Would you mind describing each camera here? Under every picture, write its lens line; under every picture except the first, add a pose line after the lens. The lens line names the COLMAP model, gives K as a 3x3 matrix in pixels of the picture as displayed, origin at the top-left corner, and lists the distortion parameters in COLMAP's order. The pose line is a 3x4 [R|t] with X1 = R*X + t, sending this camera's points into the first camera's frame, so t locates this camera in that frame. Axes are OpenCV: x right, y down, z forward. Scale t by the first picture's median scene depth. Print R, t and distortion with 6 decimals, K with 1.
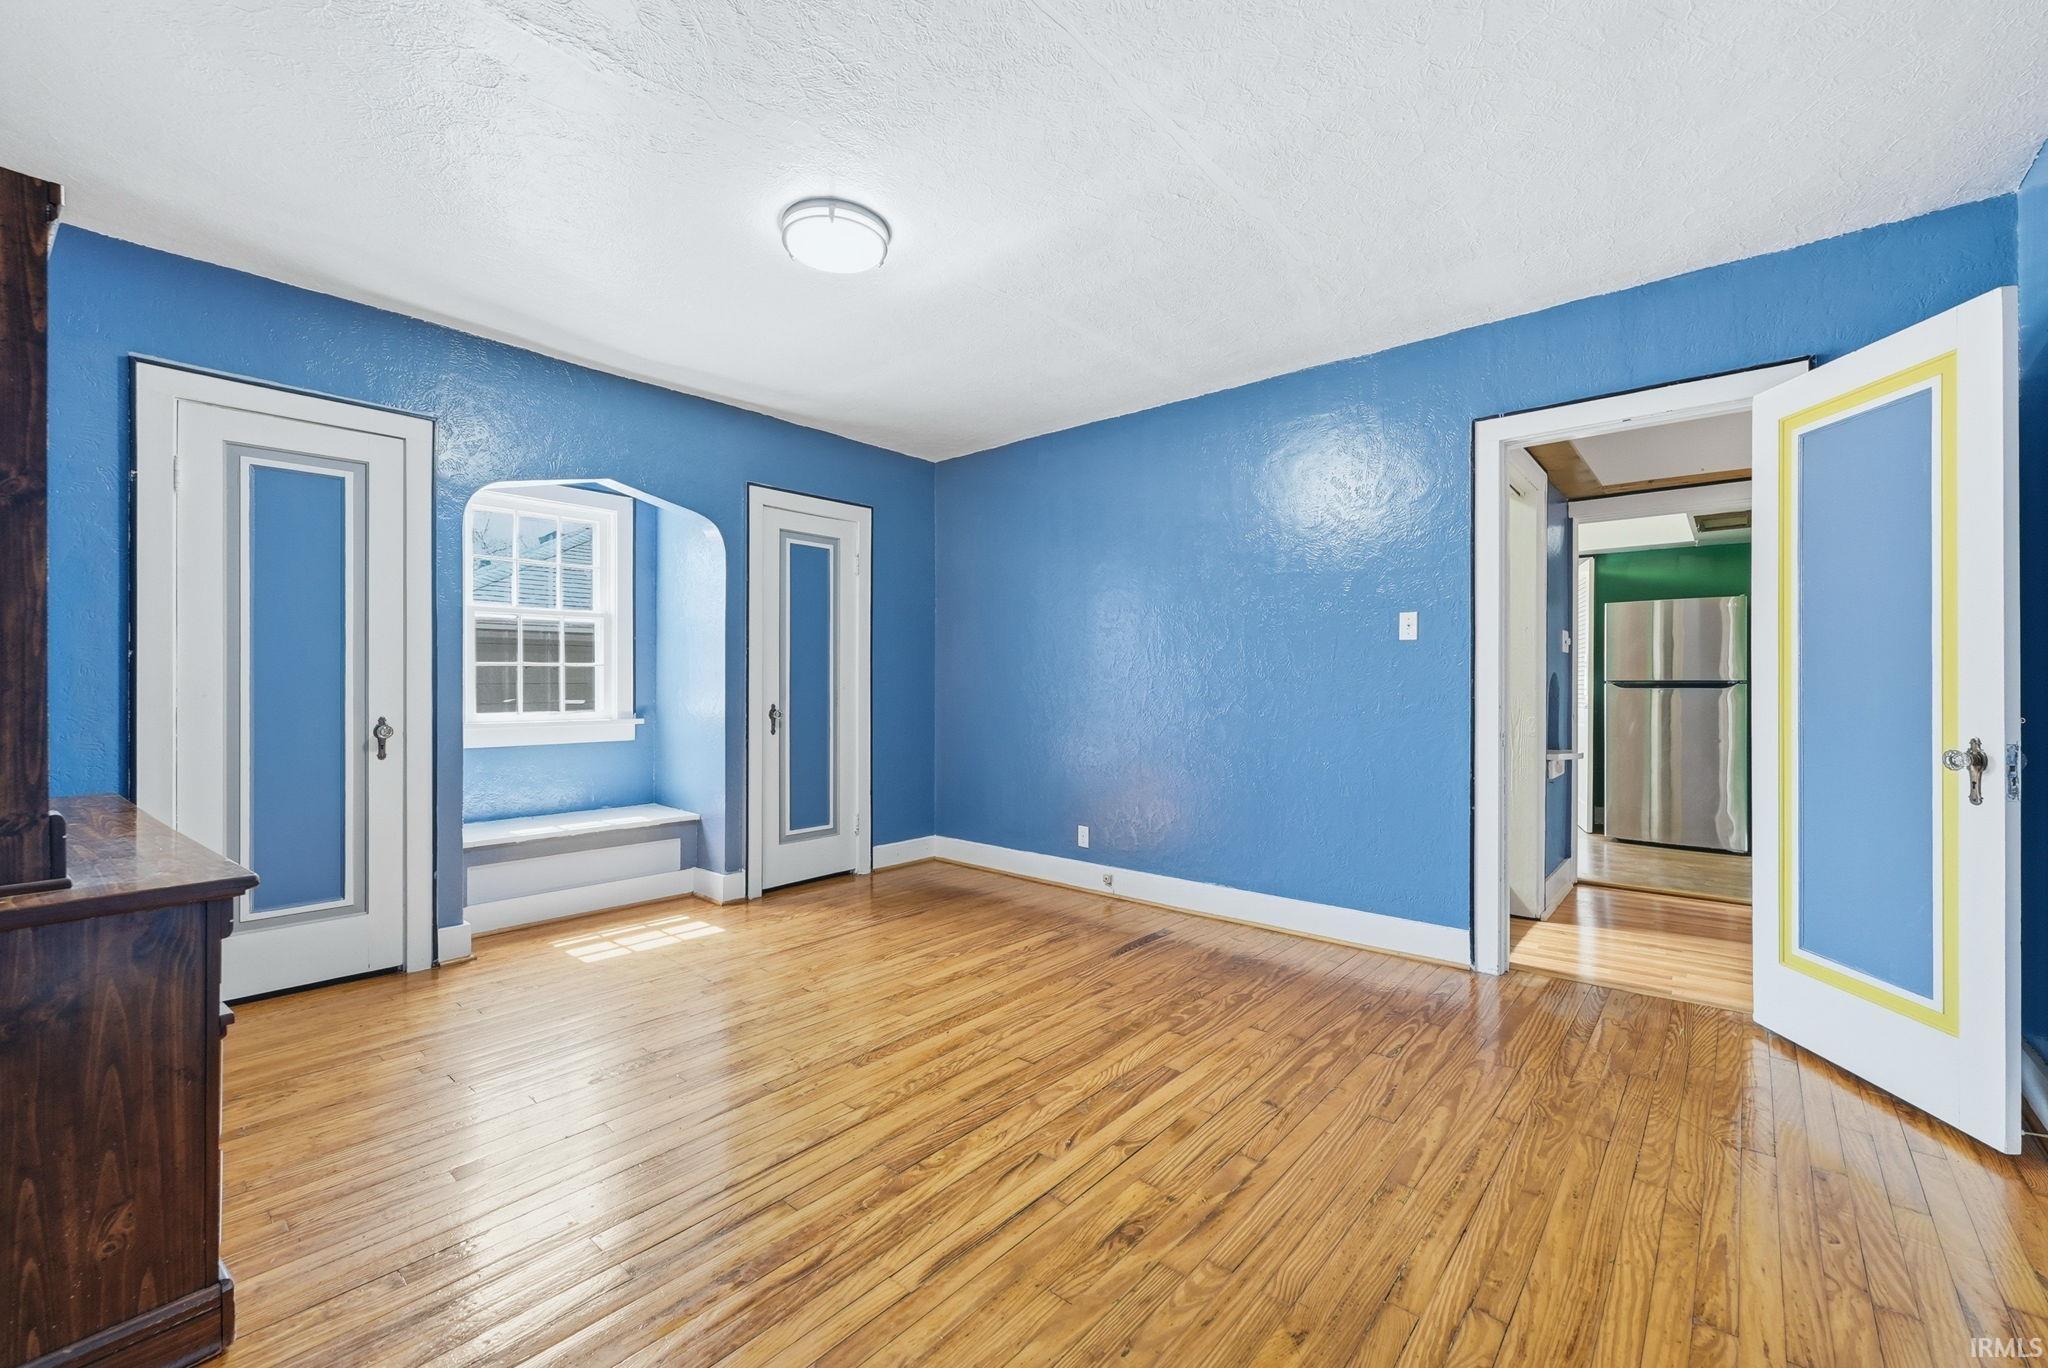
lens RADIAL K [[827.1, 0, 1019.6], [0, 827.1, 688.3], [0, 0, 1]] dist [0.000229, 0.000278]
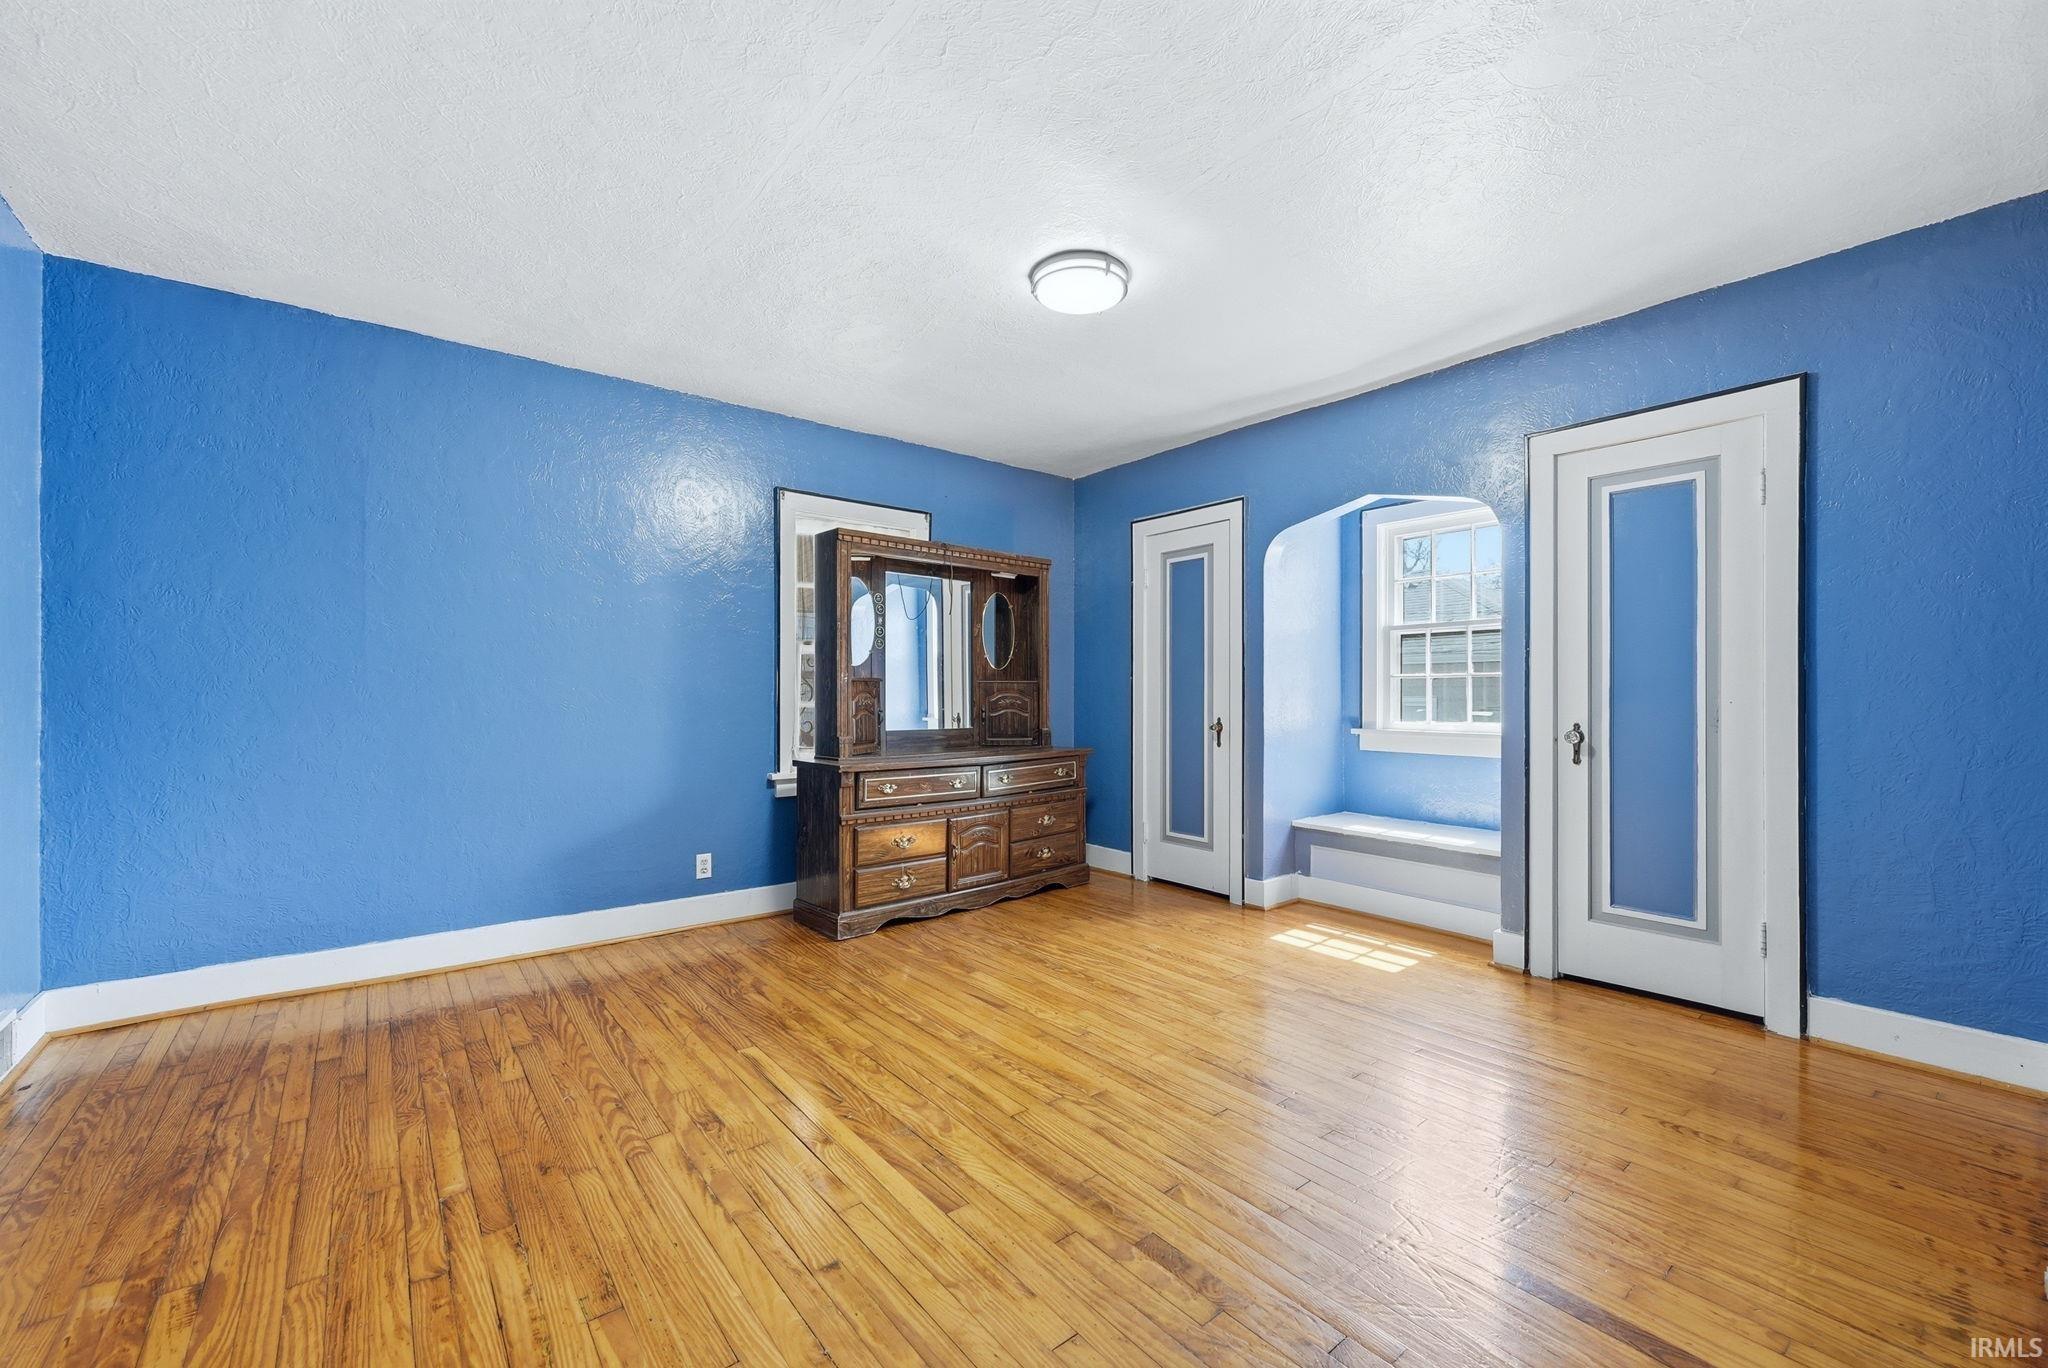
lens RADIAL K [[827.1, 0, 1019.6], [0, 827.1, 688.3], [0, 0, 1]] dist [0.000229, 0.000278]
pose [[-0.178189, -0.008067, -0.983963, 0.864708], [-0.009364, 0.999935, -0.006502, -0.002458], [0.983952, 0.008055, -0.178253, 1.122917]]
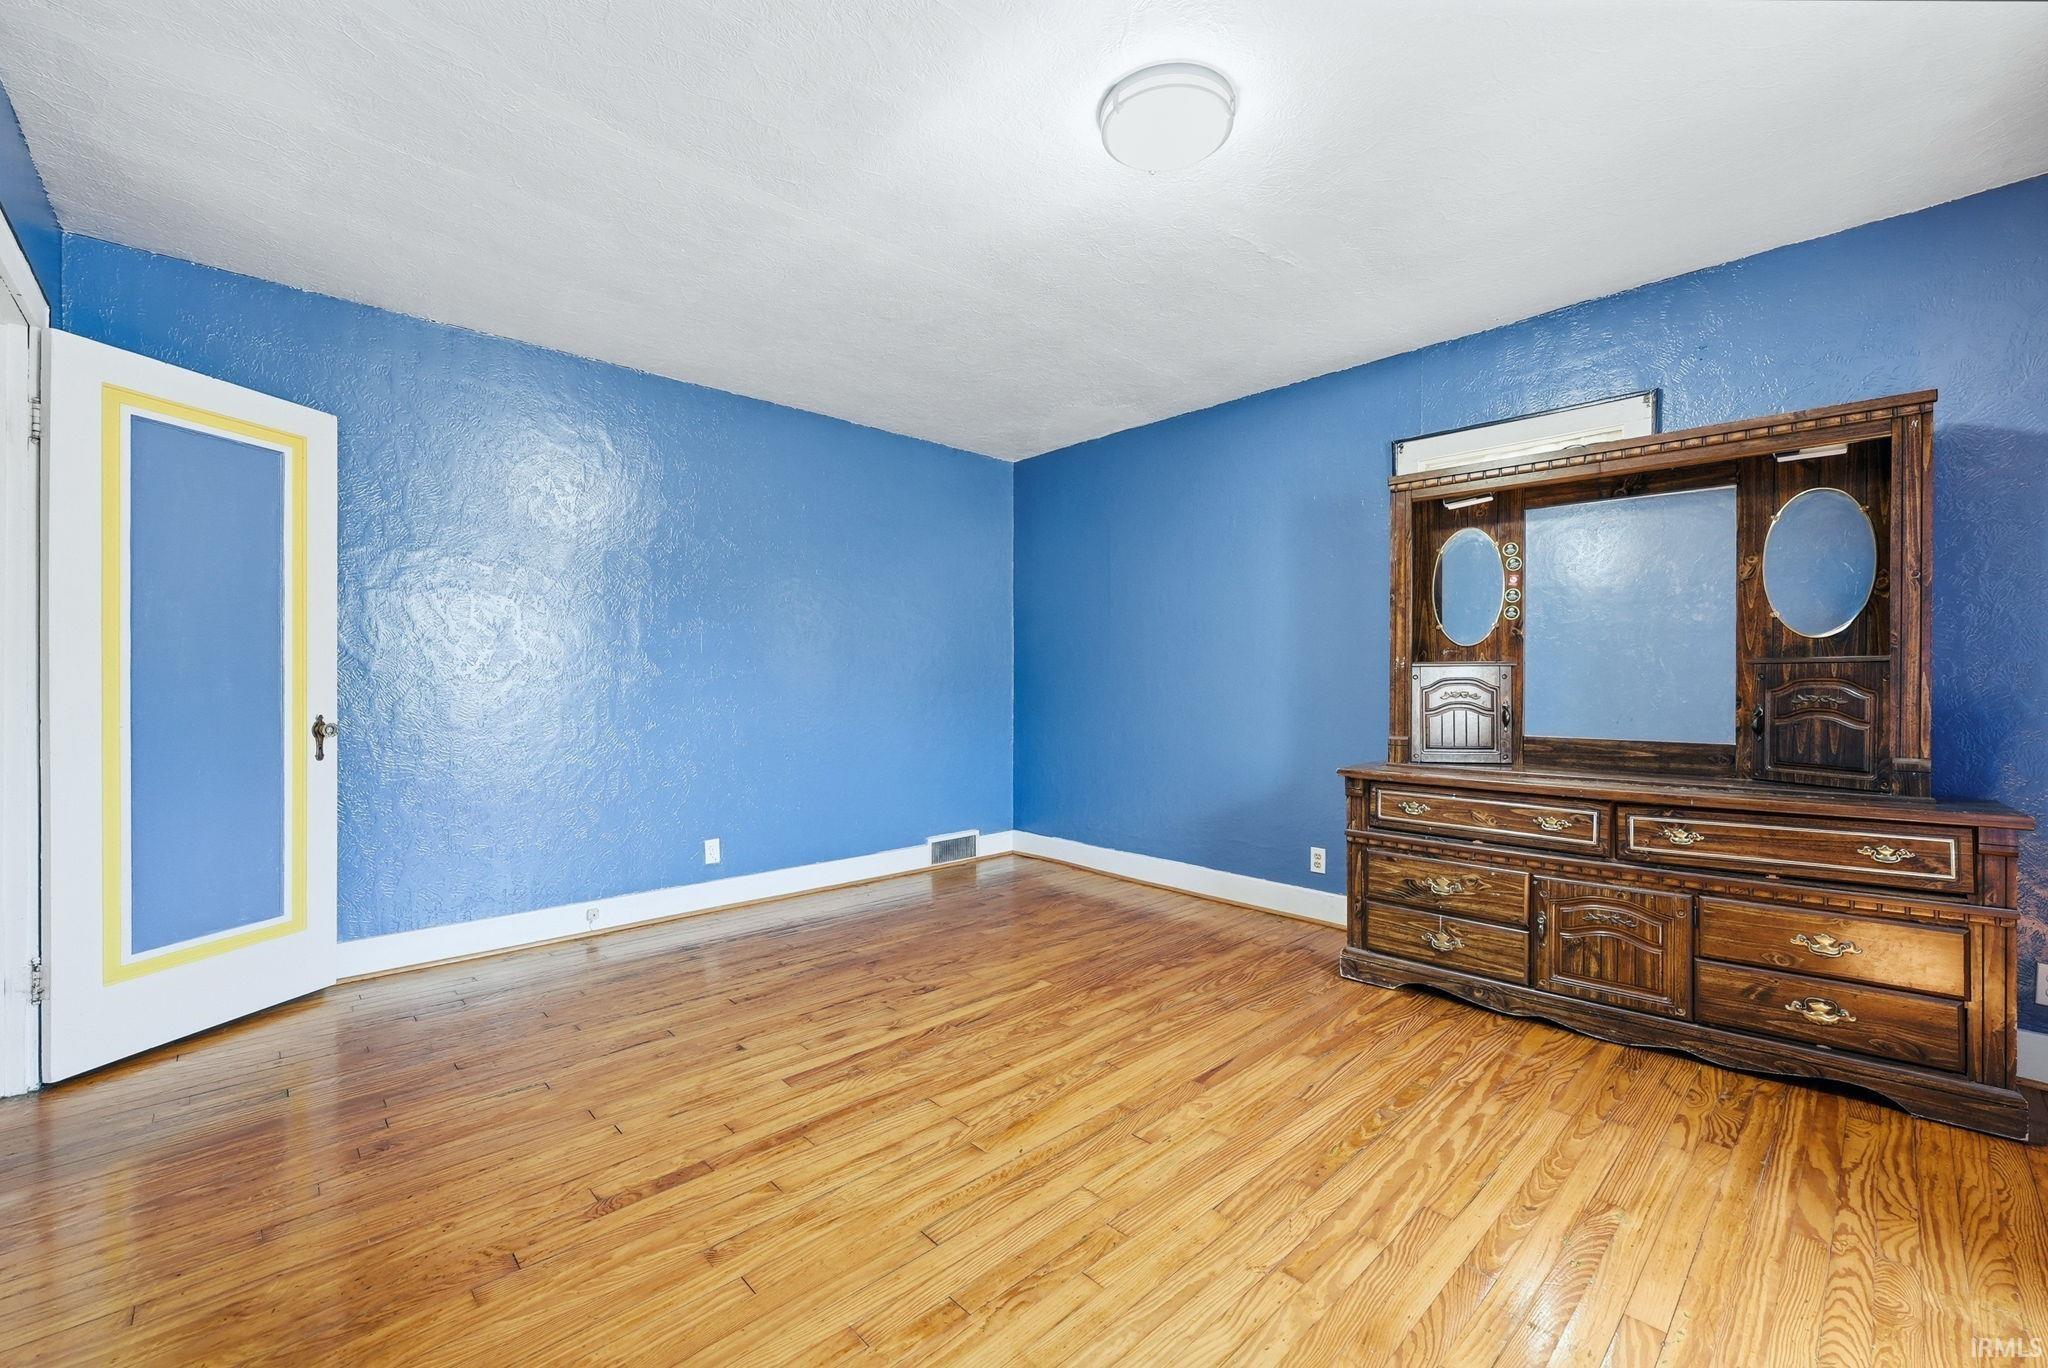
lens RADIAL K [[827.1, 0, 1019.6], [0, 827.1, 688.3], [0, 0, 1]] dist [0.000229, 0.000278]
pose [[-0.994900, -0.004386, 0.100774, -0.164757], [-0.002850, 0.999878, 0.015376, -0.008803], [-0.100829, 0.015010, -0.994791, 1.813599]]
